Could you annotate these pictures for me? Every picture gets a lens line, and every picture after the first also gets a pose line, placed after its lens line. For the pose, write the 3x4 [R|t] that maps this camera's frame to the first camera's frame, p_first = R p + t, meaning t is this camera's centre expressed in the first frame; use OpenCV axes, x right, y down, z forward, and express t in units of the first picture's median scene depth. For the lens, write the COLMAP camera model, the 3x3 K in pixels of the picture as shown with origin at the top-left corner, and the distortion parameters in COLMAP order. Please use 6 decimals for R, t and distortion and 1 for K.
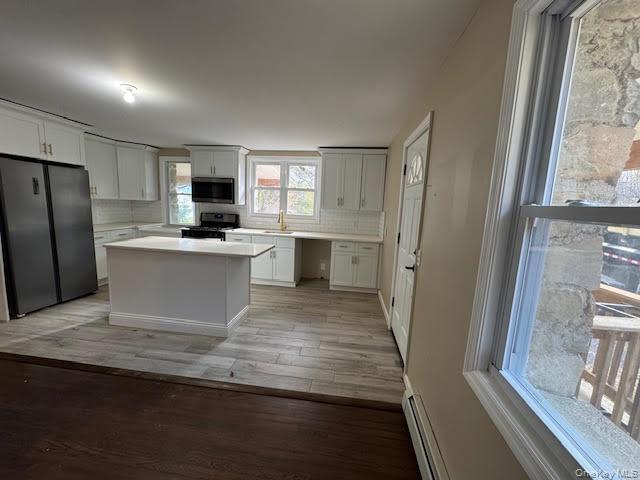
lens RADIAL K [[256.6, 0, 320.0], [0, 256.6, 240.0], [0, 0, 1]] dist [0.001212, -0.000096]
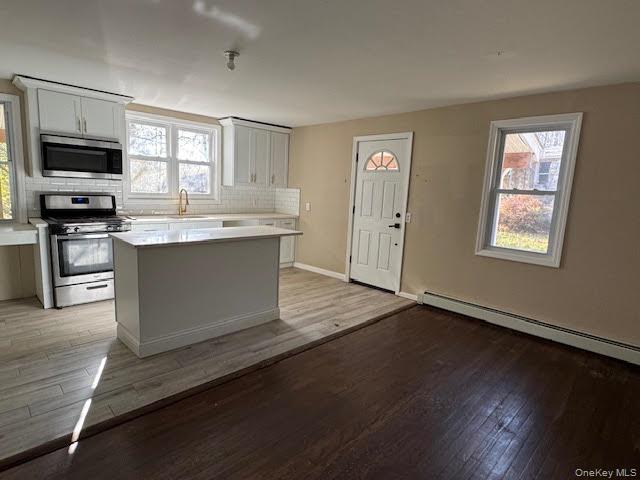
lens RADIAL K [[355.4, 0, 320.0], [0, 355.4, 240.0], [0, 0, 1]] dist [0.002552, -0.000187]
pose [[0.610410, -0.130872, 0.781199, -0.897644], [0.092219, 0.991291, 0.094010, -0.028231], [-0.786699, 0.014656, 0.617162, 0.008068]]
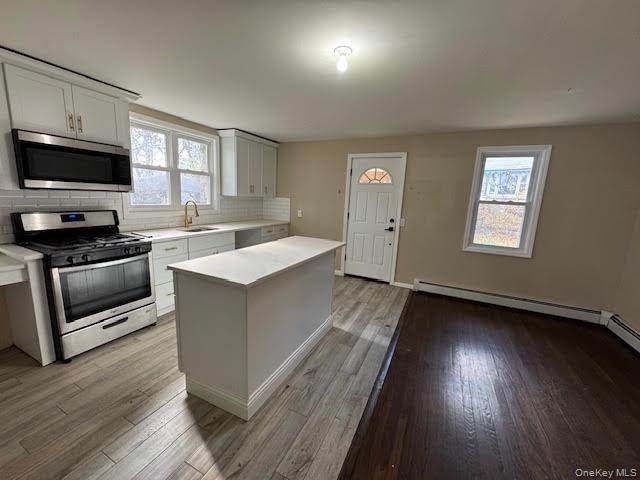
lens RADIAL K [[256.6, 0, 320.0], [0, 256.6, 240.0], [0, 0, 1]] dist [0.001212, -0.000096]
pose [[0.313664, -0.190324, 0.930264, -0.886181], [0.102543, 0.980766, 0.166081, -0.101750], [-0.943981, 0.043298, 0.327148, 0.472614]]
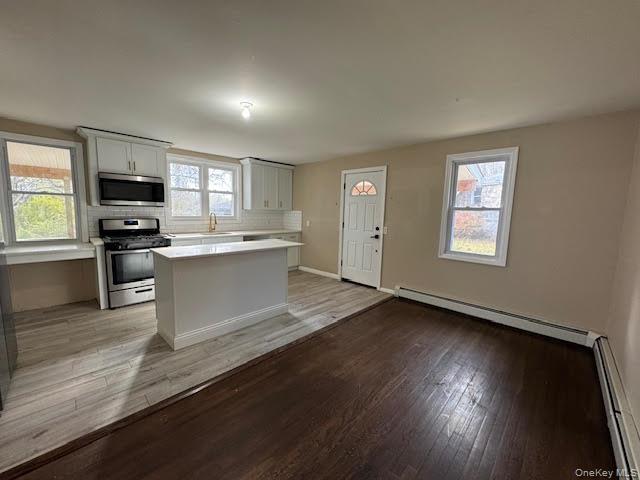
lens RADIAL K [[256.6, 0, 320.0], [0, 256.6, 240.0], [0, 0, 1]] dist [0.001212, -0.000096]
pose [[0.595571, -0.120552, 0.794205, -0.847579], [0.114297, 0.991333, 0.064763, -0.027665], [-0.795129, 0.052204, 0.604189, 0.057727]]
